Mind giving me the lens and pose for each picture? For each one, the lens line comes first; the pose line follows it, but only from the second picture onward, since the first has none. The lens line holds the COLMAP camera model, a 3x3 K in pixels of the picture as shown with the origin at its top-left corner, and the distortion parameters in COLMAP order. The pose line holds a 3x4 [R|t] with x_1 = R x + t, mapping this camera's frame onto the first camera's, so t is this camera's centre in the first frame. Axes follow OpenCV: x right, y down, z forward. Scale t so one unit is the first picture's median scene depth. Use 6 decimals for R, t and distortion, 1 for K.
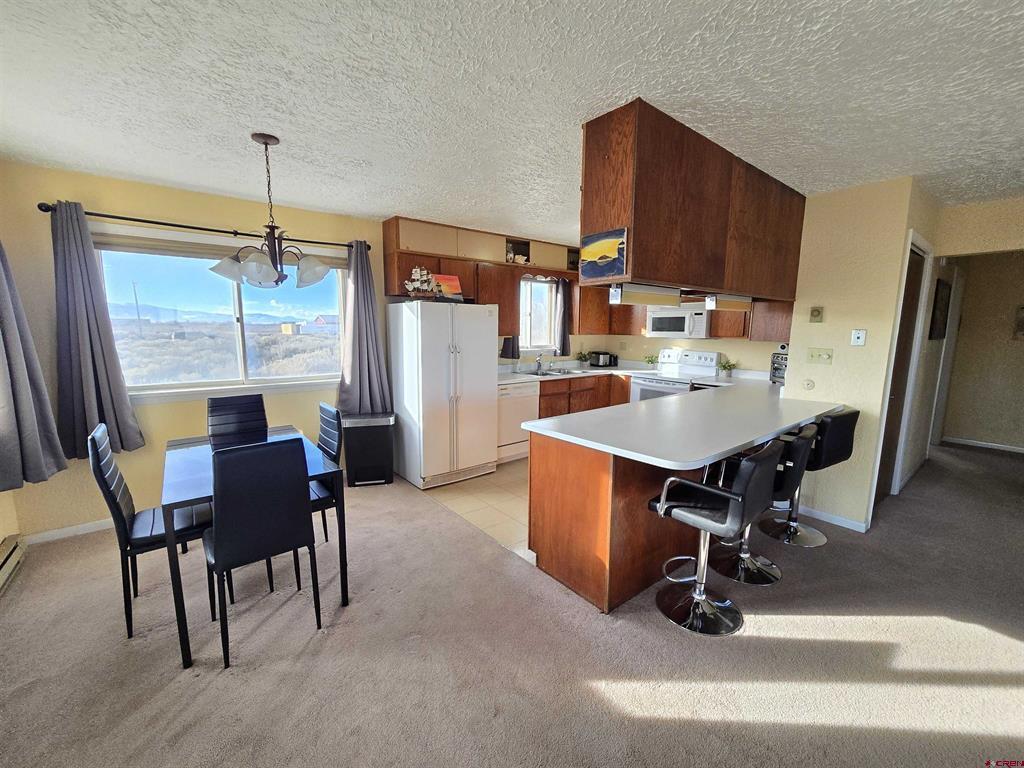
lens RADIAL K [[418.2, 0, 512.7], [0, 418.2, 383.7], [0, 0, 1]] dist [-0.002590, -0.000656]
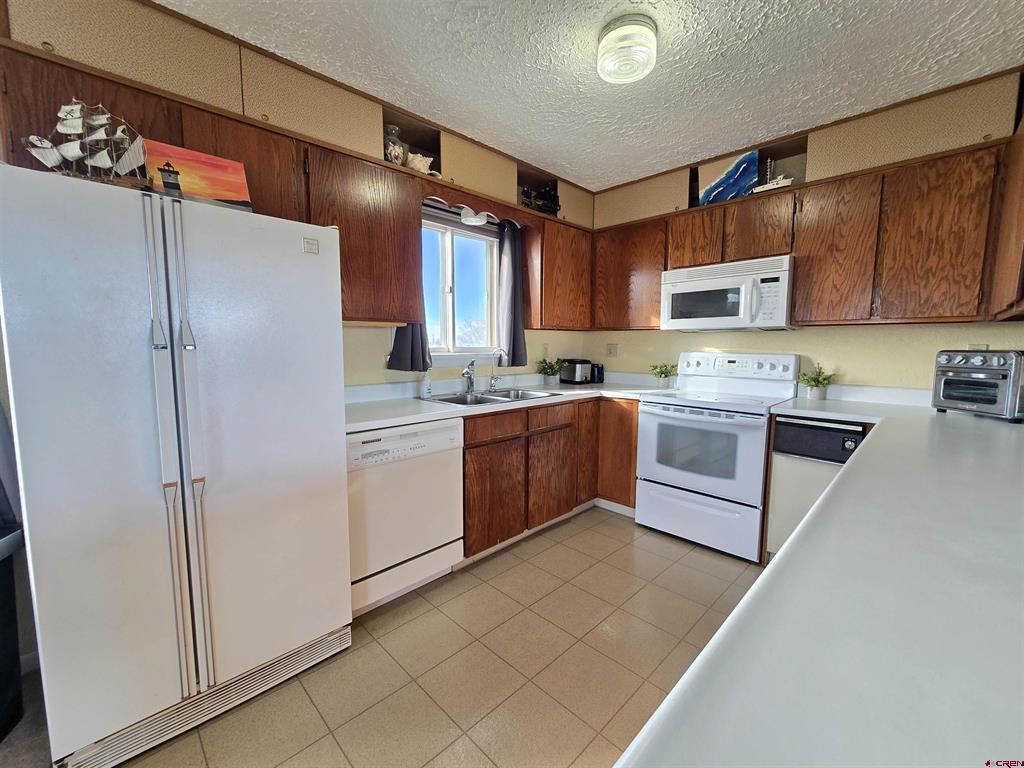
lens RADIAL K [[418.2, 0, 511.9], [0, 418.2, 385.2], [0, 0, 1]] dist [-0.002590, -0.000656]
pose [[0.994870, -0.016247, 0.099848, 0.067525], [0.020139, 0.999071, -0.038099, -0.021525], [-0.099136, 0.039914, 0.994273, 0.492075]]
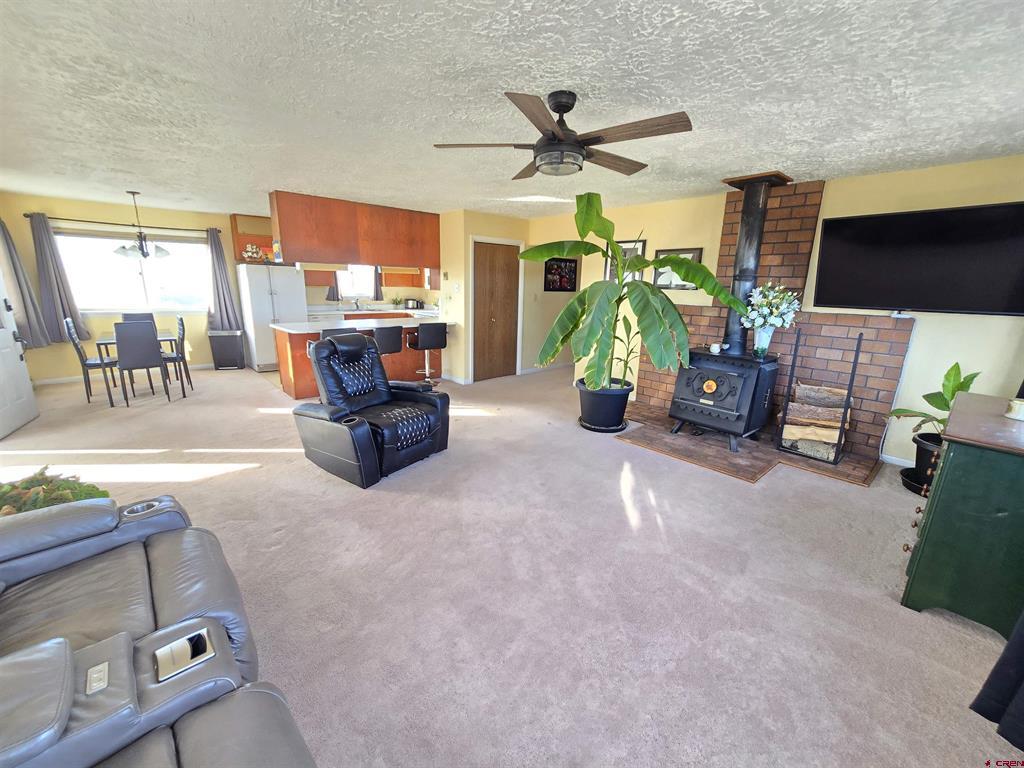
lens RADIAL K [[418.2, 0, 514.3], [0, 418.2, 384.2], [0, 0, 1]] dist [-0.002590, -0.000656]
pose [[0.998195, 0.001285, 0.060046, 0.586630], [-0.007371, 0.994834, 0.101245, 0.088220], [-0.059606, -0.101505, 0.993048, -0.645482]]
